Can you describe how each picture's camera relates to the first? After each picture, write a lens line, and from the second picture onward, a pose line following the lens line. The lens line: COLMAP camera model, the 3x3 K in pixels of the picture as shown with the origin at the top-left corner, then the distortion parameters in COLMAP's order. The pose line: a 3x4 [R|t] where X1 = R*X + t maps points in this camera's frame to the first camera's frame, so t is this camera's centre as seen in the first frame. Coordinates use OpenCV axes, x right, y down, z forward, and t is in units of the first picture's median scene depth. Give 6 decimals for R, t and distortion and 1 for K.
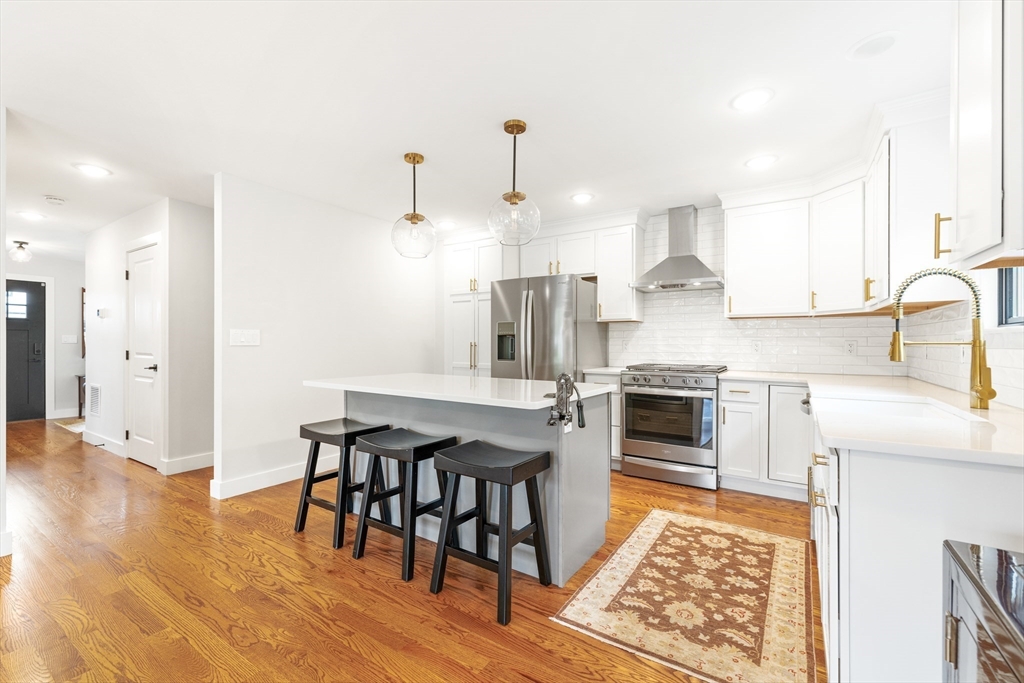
lens RADIAL K [[436.2, 0, 507.8], [0, 436.2, 340.0], [0, 0, 1]] dist [-0.000097, 0.000218]
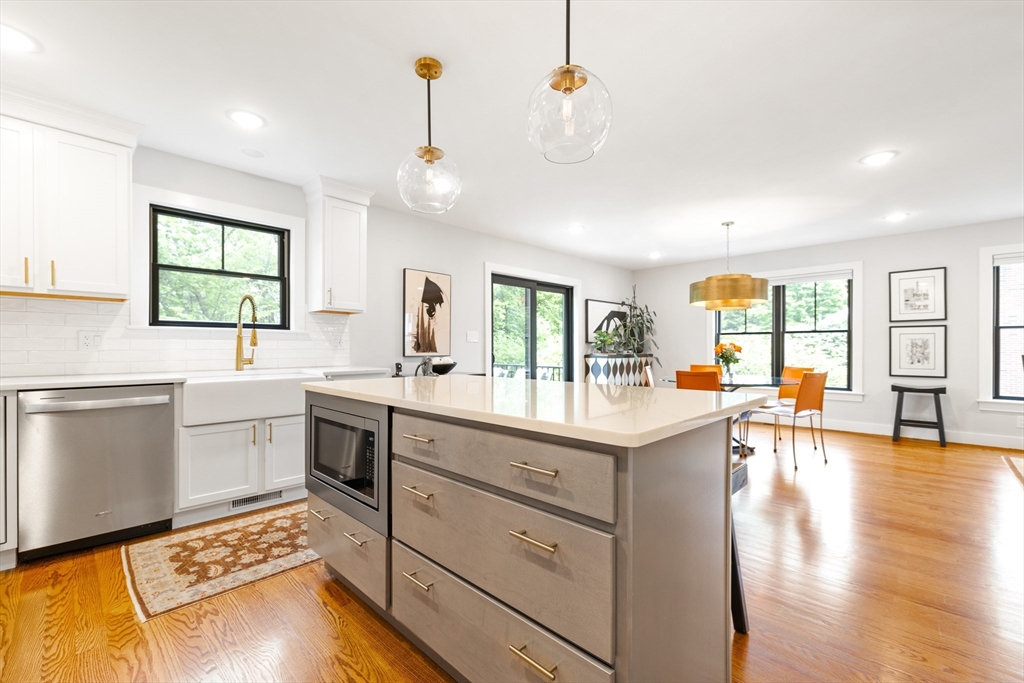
lens RADIAL K [[433.7, 0, 508.9], [0, 433.7, 343.3], [0, 0, 1]] dist [0.000116, -0.000073]
pose [[-0.983397, -0.000869, 0.181462, -0.280574], [-0.003685, 0.999878, -0.015184, 0.040407], [-0.181427, -0.015600, -0.983281, 1.757655]]
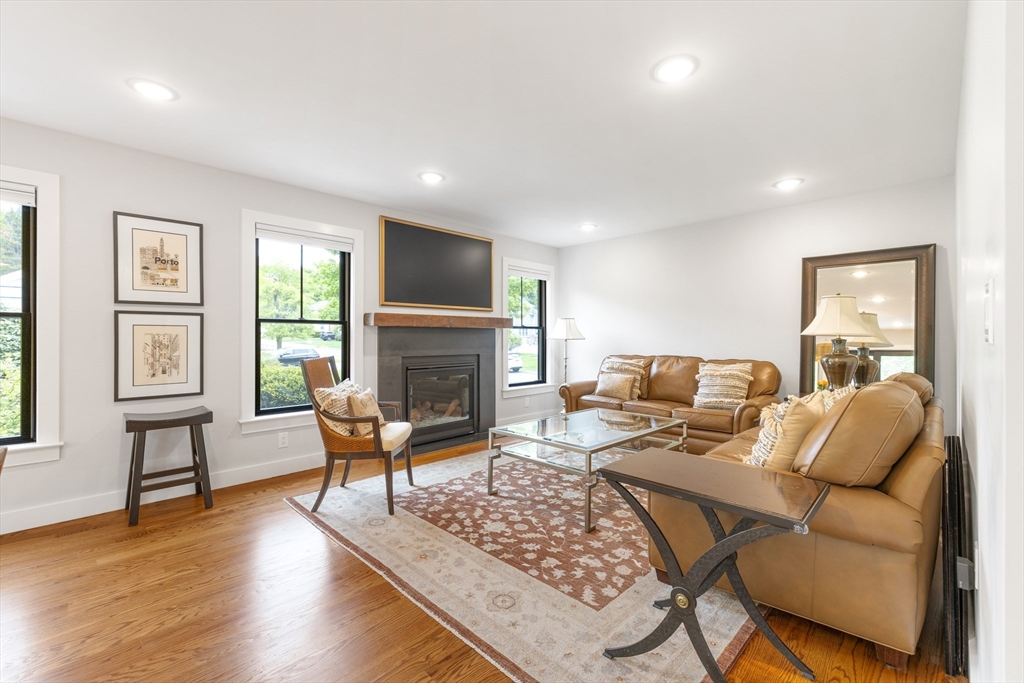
lens RADIAL K [[436.2, 0, 507.8], [0, 436.2, 340.0], [0, 0, 1]] dist [-0.000097, 0.000218]
pose [[-0.194263, 0.005297, -0.980935, -0.780151], [0.006381, 0.999971, 0.004137, -0.000675], [0.980929, -0.005456, -0.194291, 0.606275]]
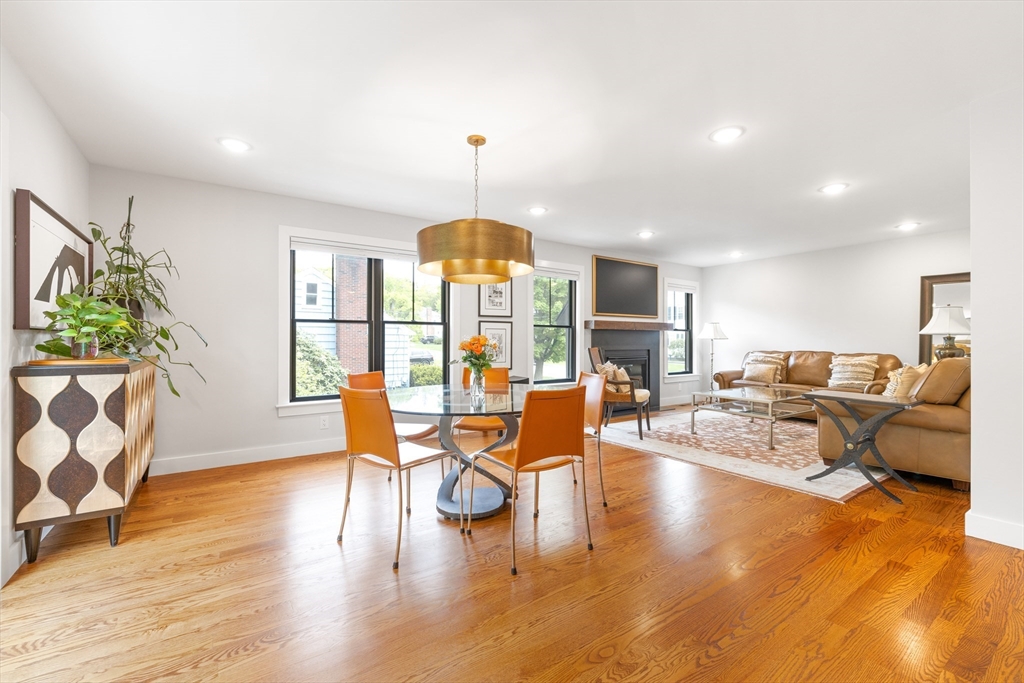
lens RADIAL K [[431.2, 0, 512.0], [0, 431.2, 341.5], [0, 0, 1]] dist [0.001215, 0.000286]
pose [[-0.366906, -0.000484, -0.930258, 0.146828], [0.004717, 0.999986, -0.002381, 0.024663], [0.930246, -0.005262, -0.366899, 0.267619]]
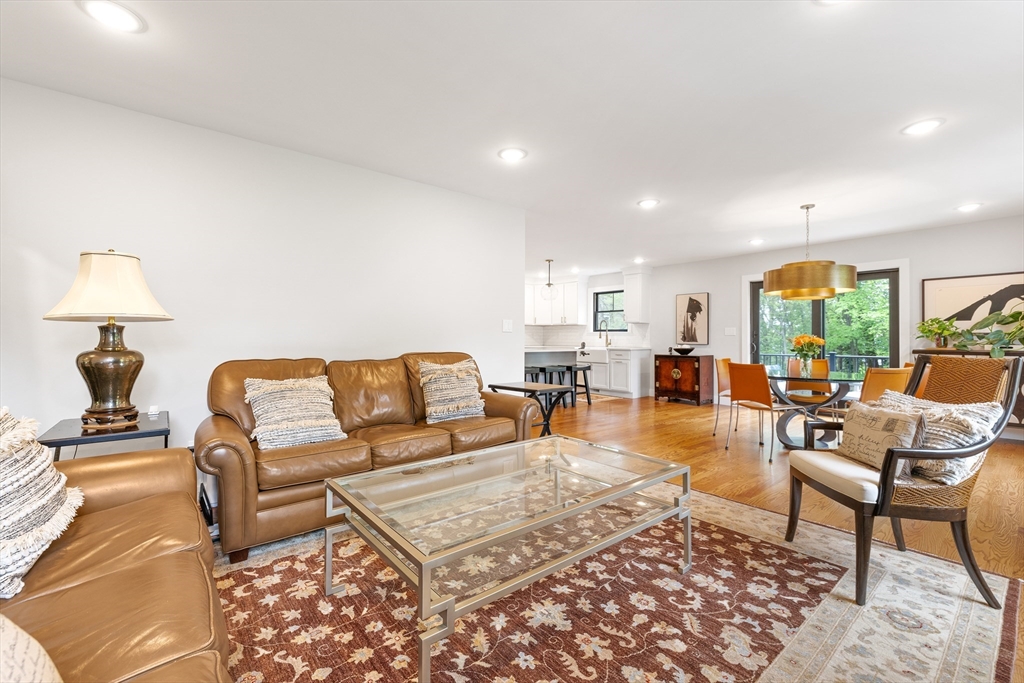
lens RADIAL K [[432.9, 0, 507.9], [0, 432.9, 334.7], [0, 0, 1]] dist [-0.001464, -0.000330]
pose [[0.294416, 0.005395, 0.955662, -2.854267], [-0.009162, 0.999954, -0.002823, 0.022213], [-0.955633, -0.007925, 0.294452, 0.396313]]
